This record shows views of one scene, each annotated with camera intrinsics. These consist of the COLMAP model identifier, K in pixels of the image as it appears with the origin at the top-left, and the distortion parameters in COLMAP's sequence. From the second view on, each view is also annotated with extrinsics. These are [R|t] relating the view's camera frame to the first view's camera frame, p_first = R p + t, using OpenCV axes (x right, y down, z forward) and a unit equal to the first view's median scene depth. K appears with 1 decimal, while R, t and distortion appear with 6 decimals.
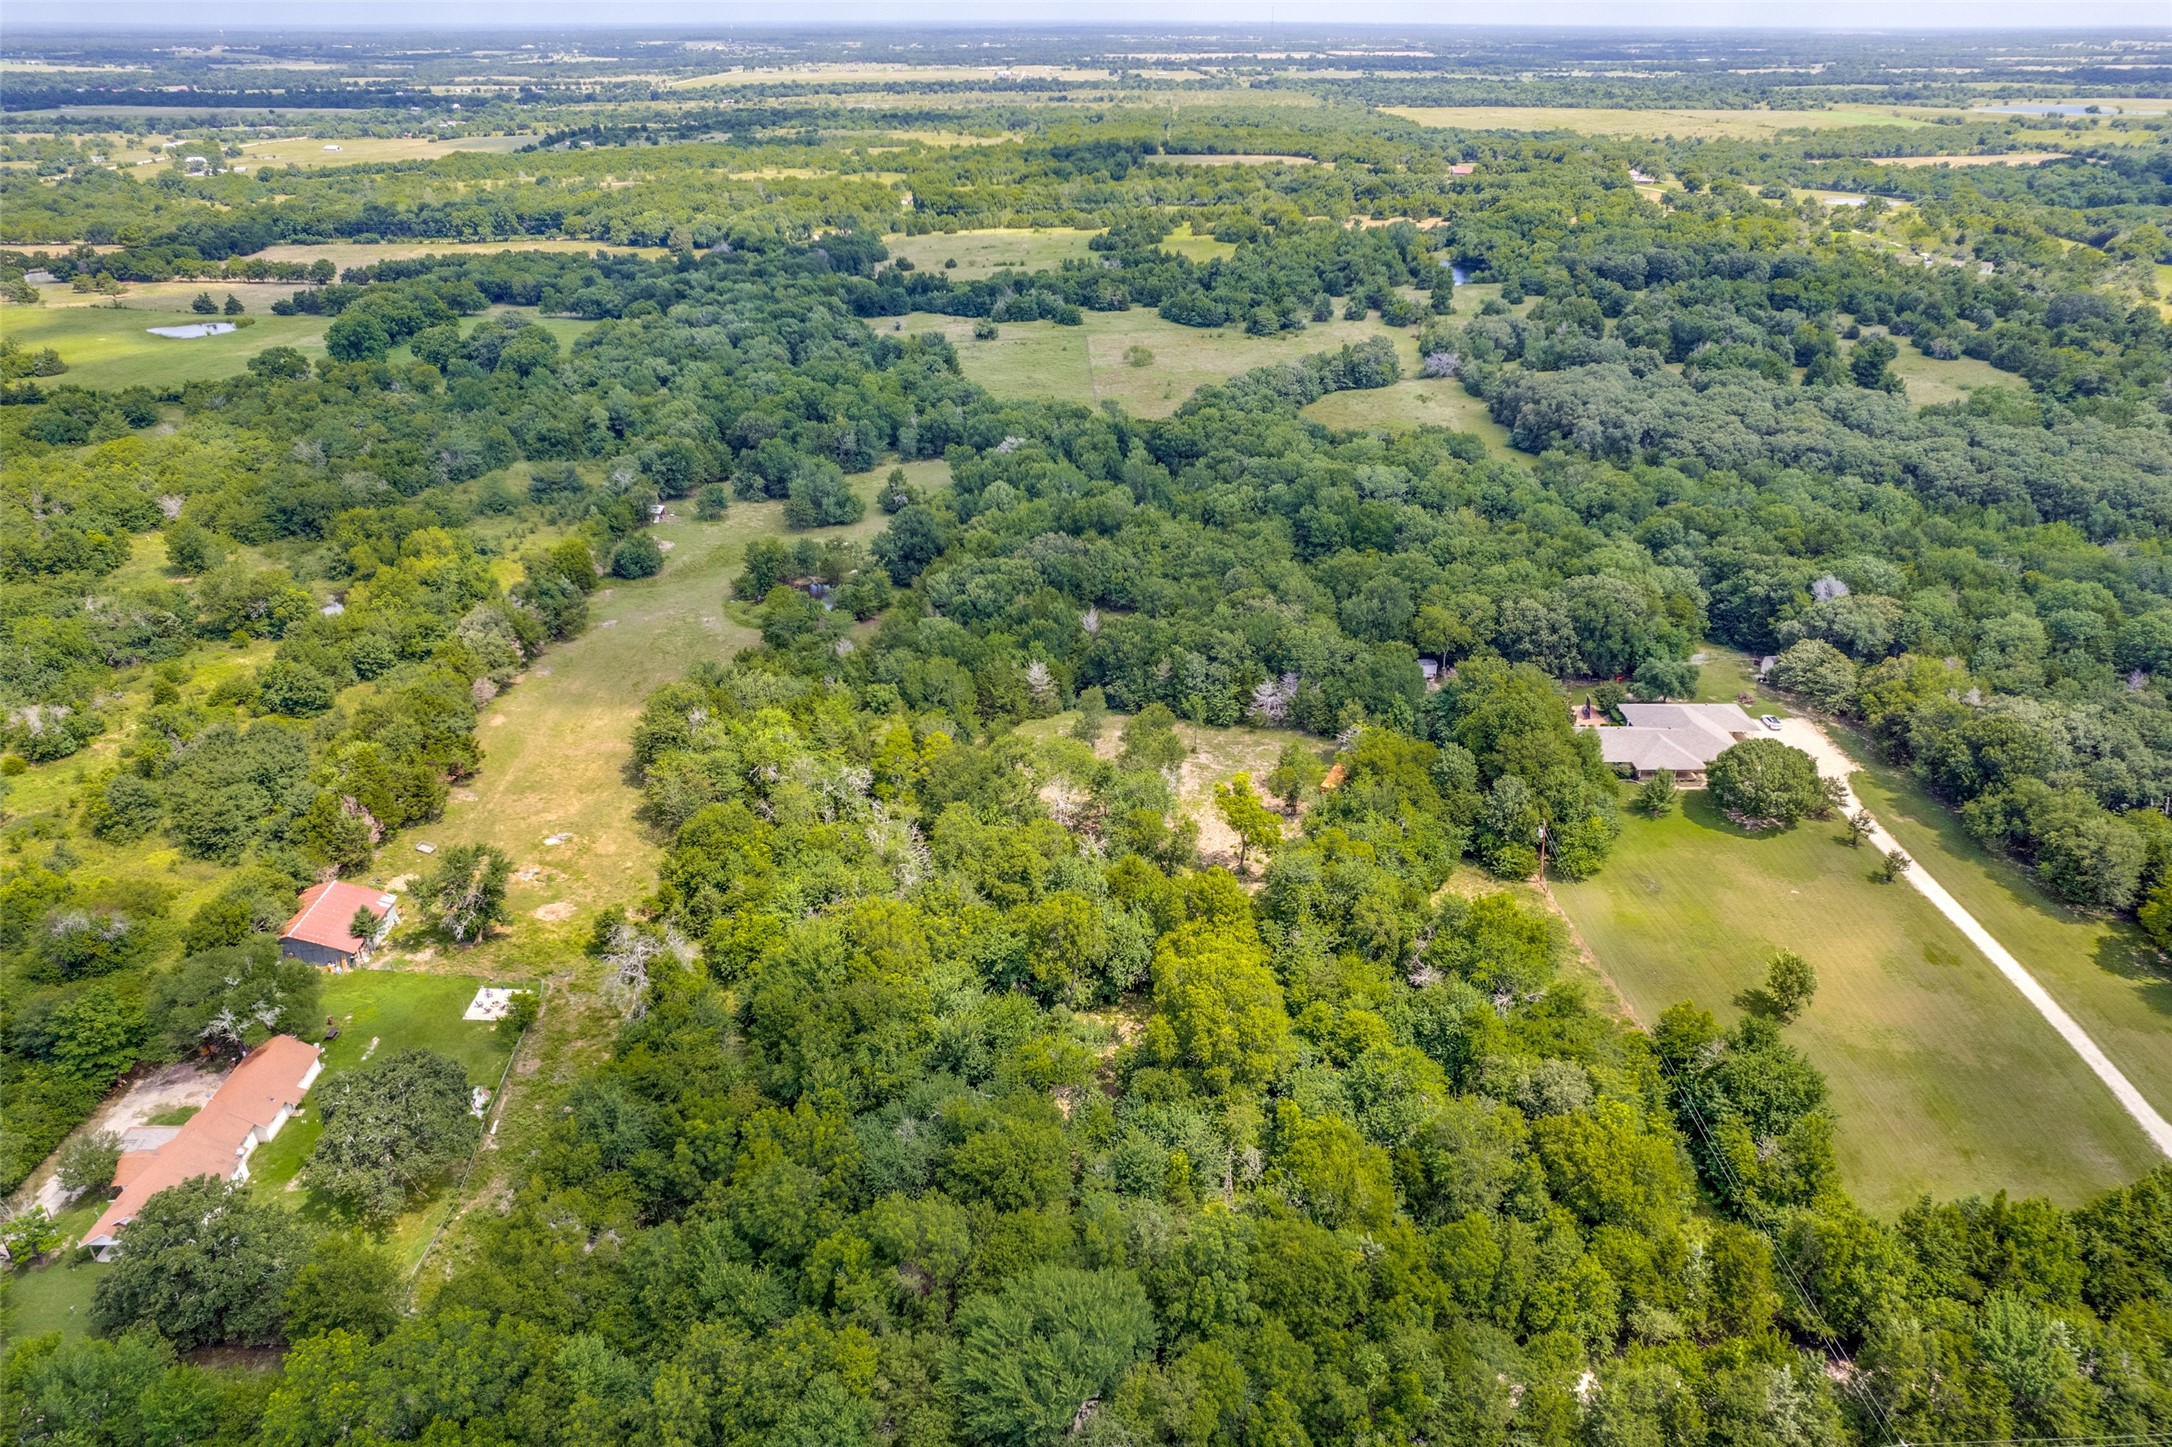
lens RADIAL K [[1440.6, 0, 1073.7], [0, 1440.6, 723.5], [0, 0, 1]] dist [-0.084809, 0.083704]
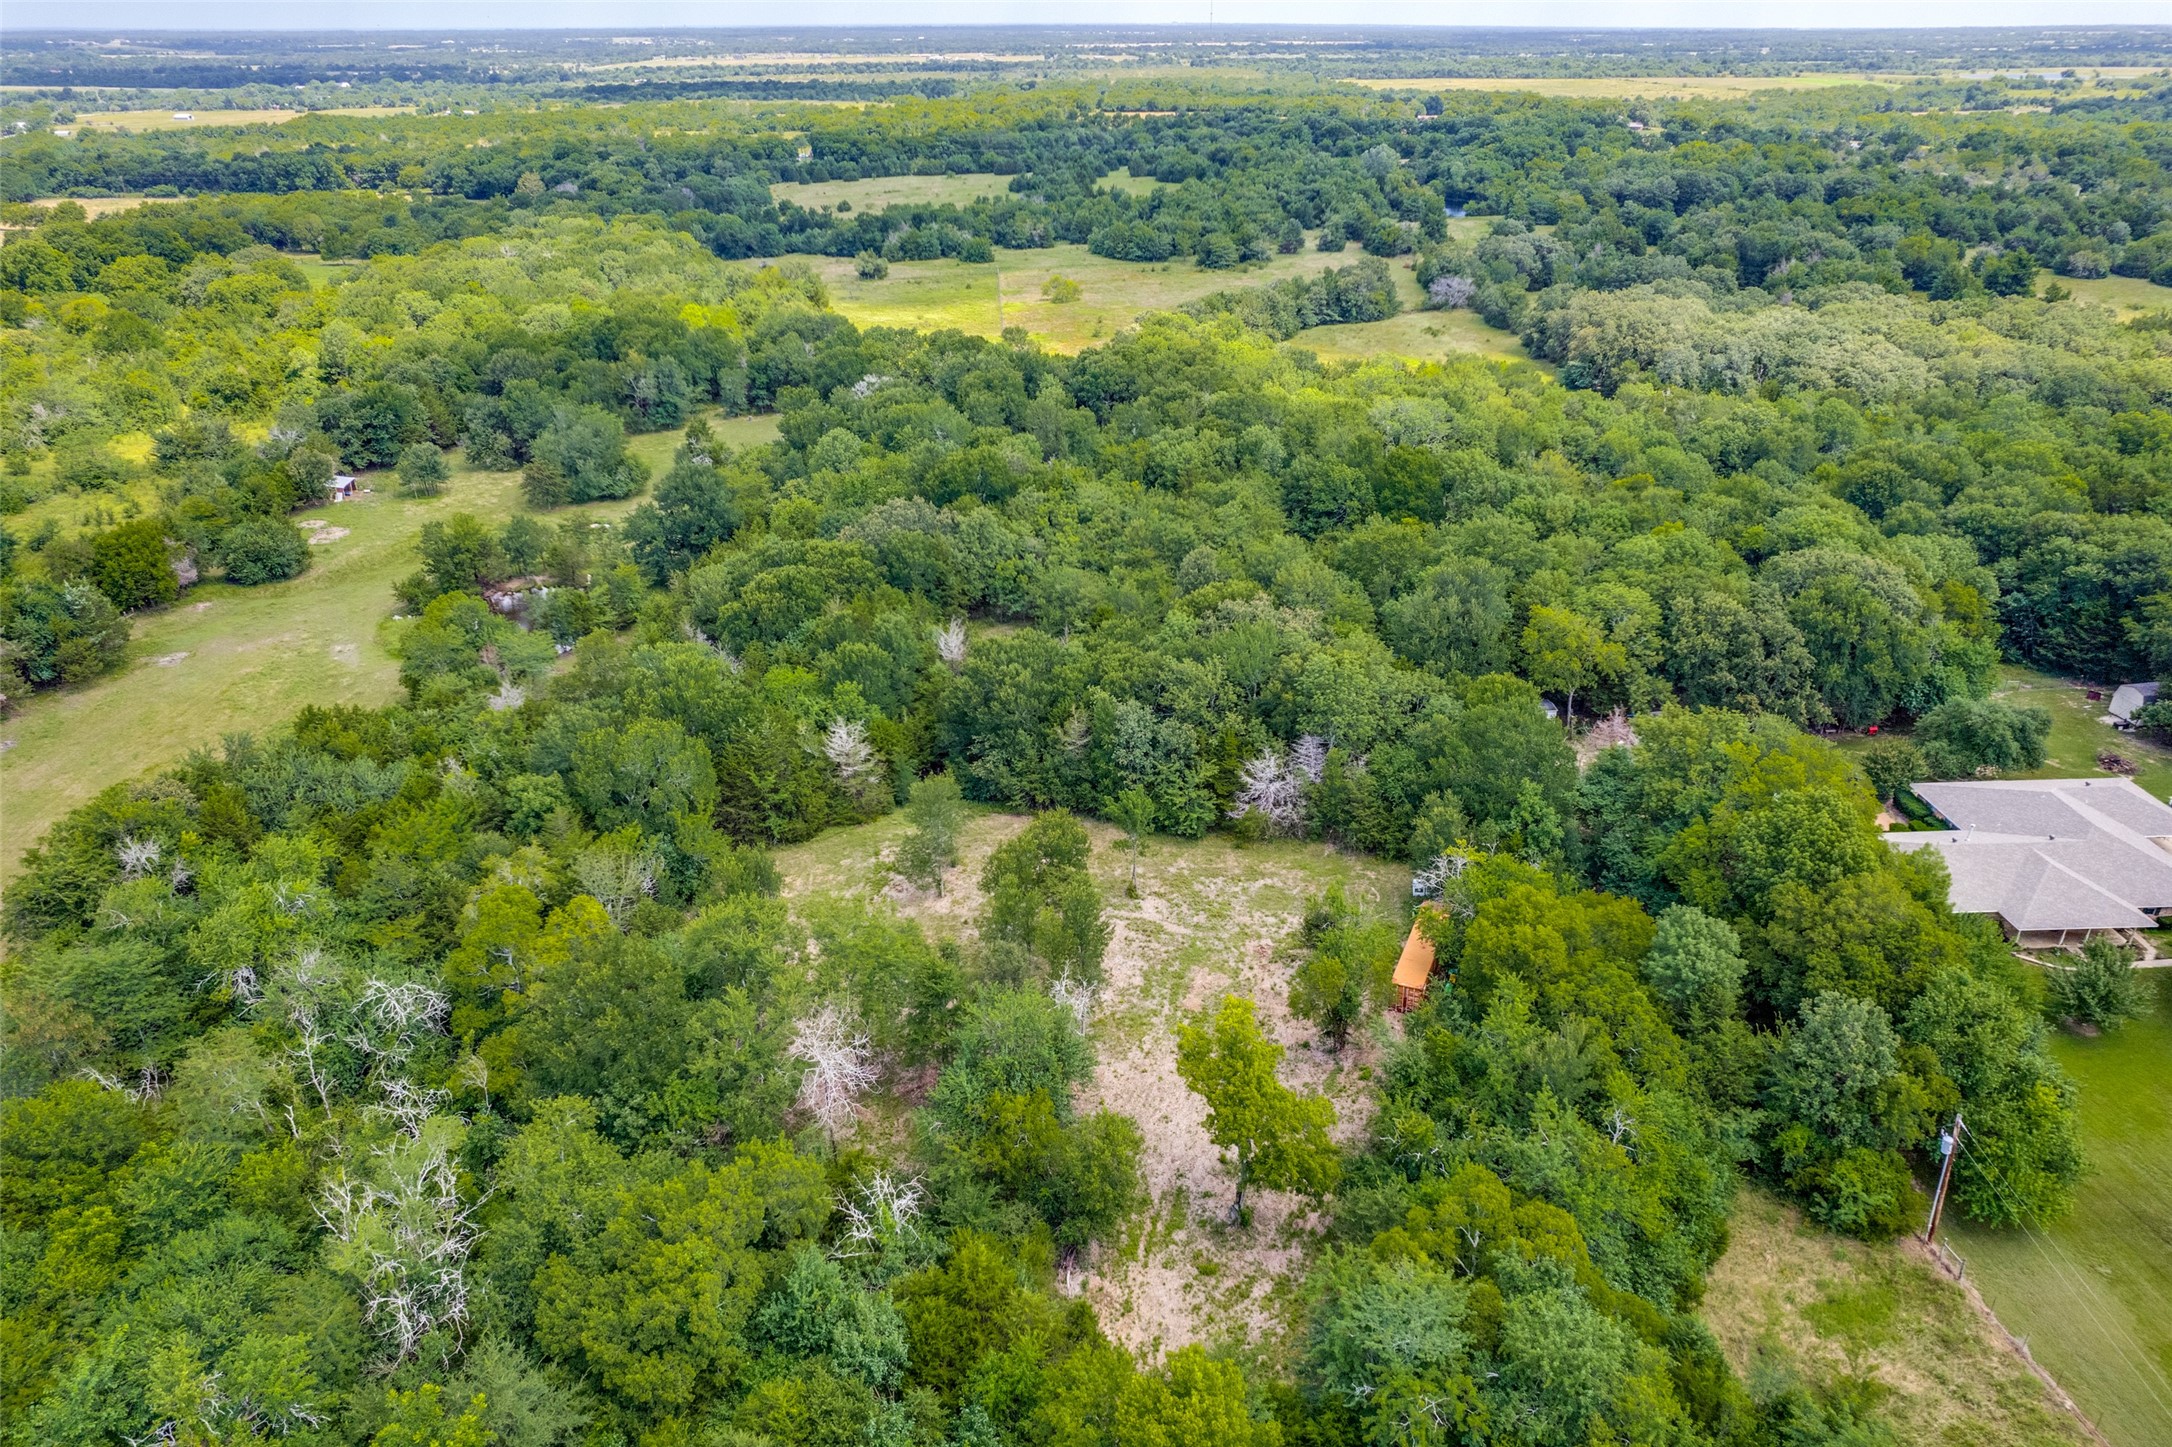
lens RADIAL K [[1440.6, 0, 1073.7], [0, 1440.6, 723.5], [0, 0, 1]] dist [-0.084809, 0.083704]
pose [[0.999248, -0.019149, 0.033707, 0.030821], [0.019201, 0.999815, -0.001198, -0.028326], [-0.033678, 0.001844, 0.999431, 0.321141]]
